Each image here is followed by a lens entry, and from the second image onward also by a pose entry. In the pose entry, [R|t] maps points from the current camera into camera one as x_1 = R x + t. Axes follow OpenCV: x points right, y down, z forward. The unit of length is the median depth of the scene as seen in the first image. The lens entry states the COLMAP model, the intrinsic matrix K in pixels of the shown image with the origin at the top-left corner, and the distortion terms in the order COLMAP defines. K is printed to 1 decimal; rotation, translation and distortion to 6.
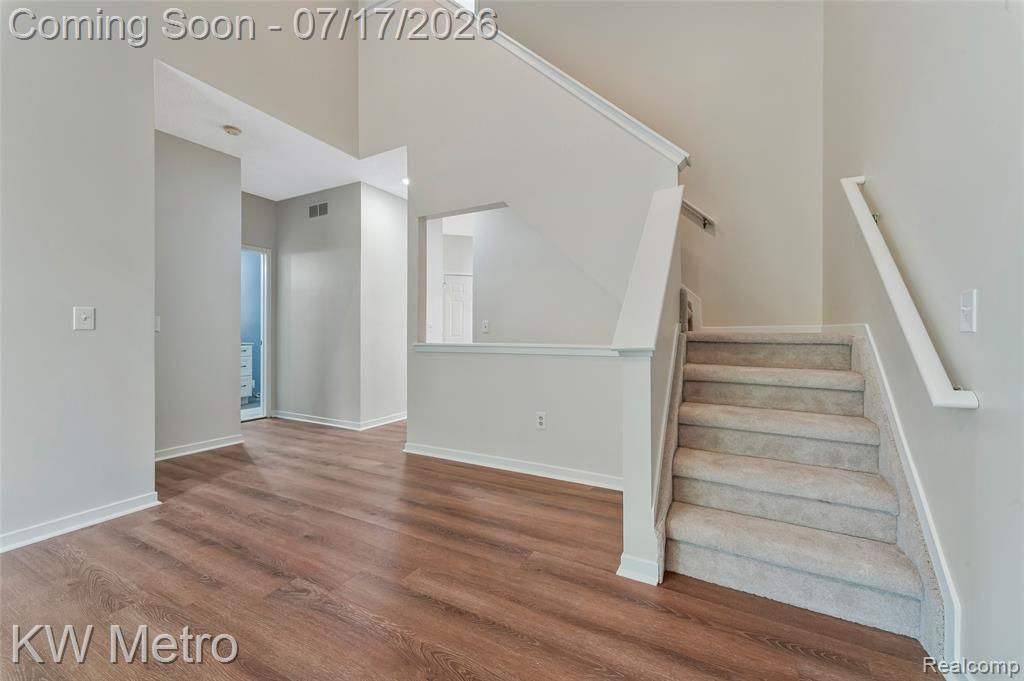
lens RADIAL K [[404.0, 0, 511.8], [0, 404.0, 333.9], [0, 0, 1]] dist [0.002065, 0.000103]
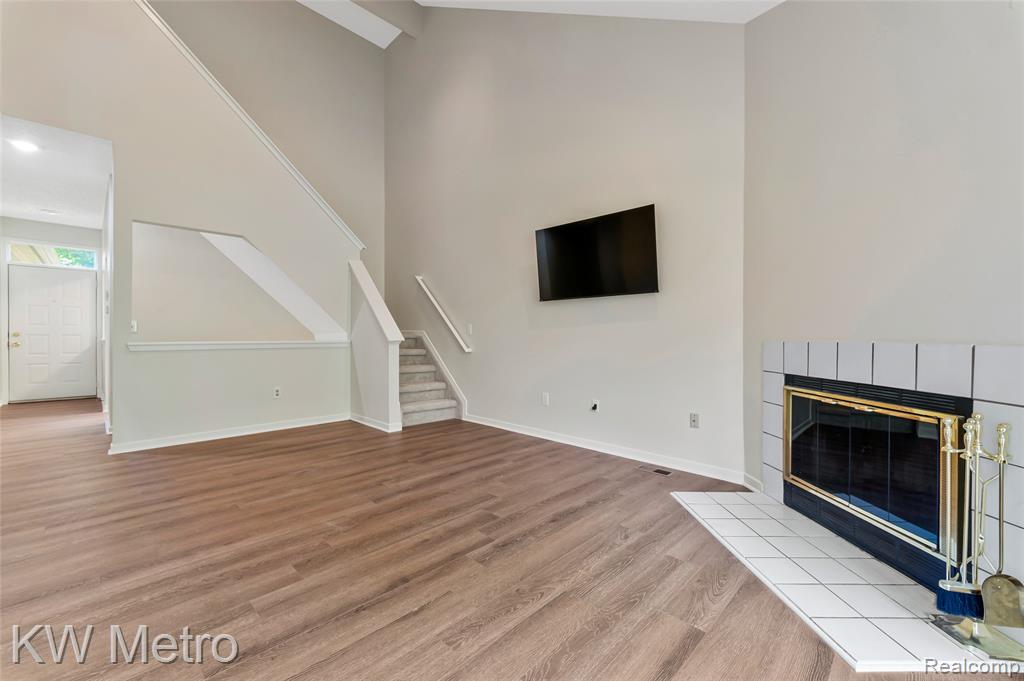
lens RADIAL K [[413.8, 0, 516.3], [0, 413.8, 337.3], [0, 0, 1]] dist [-0.001336, -0.000096]
pose [[0.271479, -0.006347, 0.962423, -1.976170], [-0.003043, 0.999968, 0.007453, -0.006825], [-0.962440, -0.004952, 0.271451, -0.443551]]
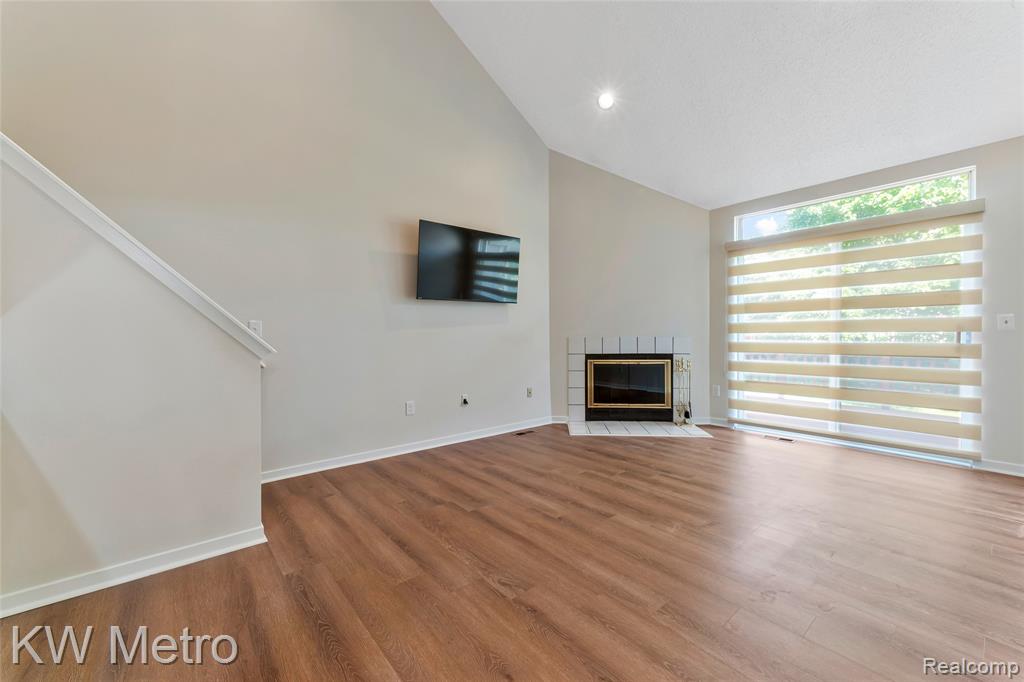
lens RADIAL K [[404.0, 0, 511.8], [0, 404.0, 334.4], [0, 0, 1]] dist [0.002065, 0.000103]
pose [[-0.924028, 0.003031, 0.382312, -0.888531], [0.005798, 0.999965, 0.006084, -0.026406], [-0.382280, 0.007838, -0.924013, 1.855858]]
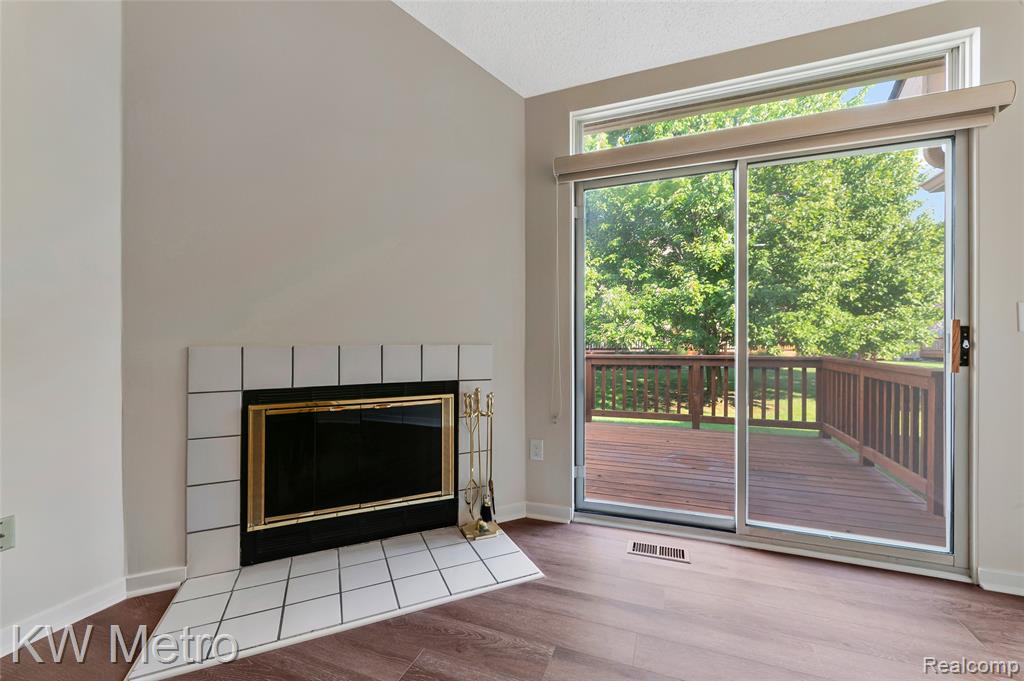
lens RADIAL K [[425.6, 0, 512.0], [0, 425.6, 340.5], [0, 0, 1]] dist [0.001912, 0.000072]
pose [[-0.992762, -0.000767, -0.120099, -0.856306], [-0.001716, 0.999968, 0.007797, -0.010849], [0.120089, 0.007946, -0.992731, 0.240616]]
